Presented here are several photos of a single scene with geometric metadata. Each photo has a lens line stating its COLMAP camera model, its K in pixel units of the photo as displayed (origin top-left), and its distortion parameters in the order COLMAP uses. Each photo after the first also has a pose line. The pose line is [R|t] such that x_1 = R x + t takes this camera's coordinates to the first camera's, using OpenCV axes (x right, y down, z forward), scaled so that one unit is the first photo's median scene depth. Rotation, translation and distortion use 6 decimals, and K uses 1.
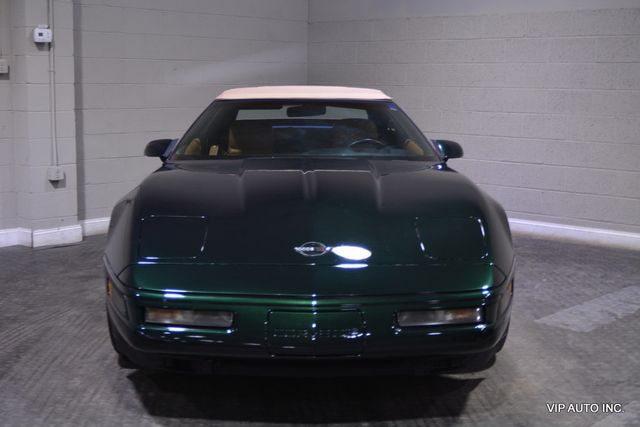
lens RADIAL K [[917.7, 0, 320.0], [0, 917.7, 213.5], [0, 0, 1]] dist [-0.053087, -0.015217]
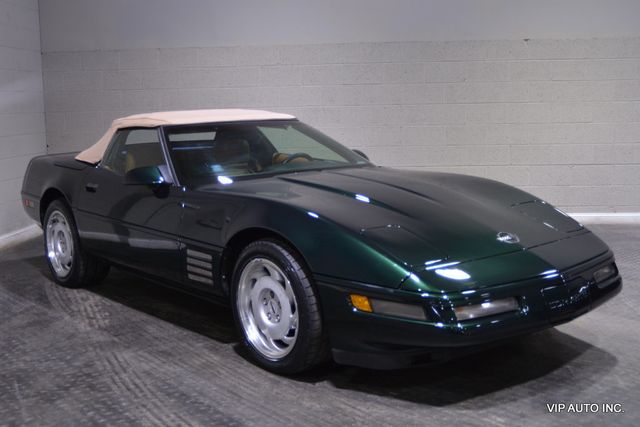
lens RADIAL K [[780.0, 0, 320.0], [0, 780.0, 213.5], [0, 0, 1]] dist [-0.054664, -0.005813]
pose [[0.785053, -0.113208, 0.608995, -0.407614], [0.116834, 0.992573, 0.033903, -0.027747], [-0.608310, 0.044536, 0.792449, 0.165743]]
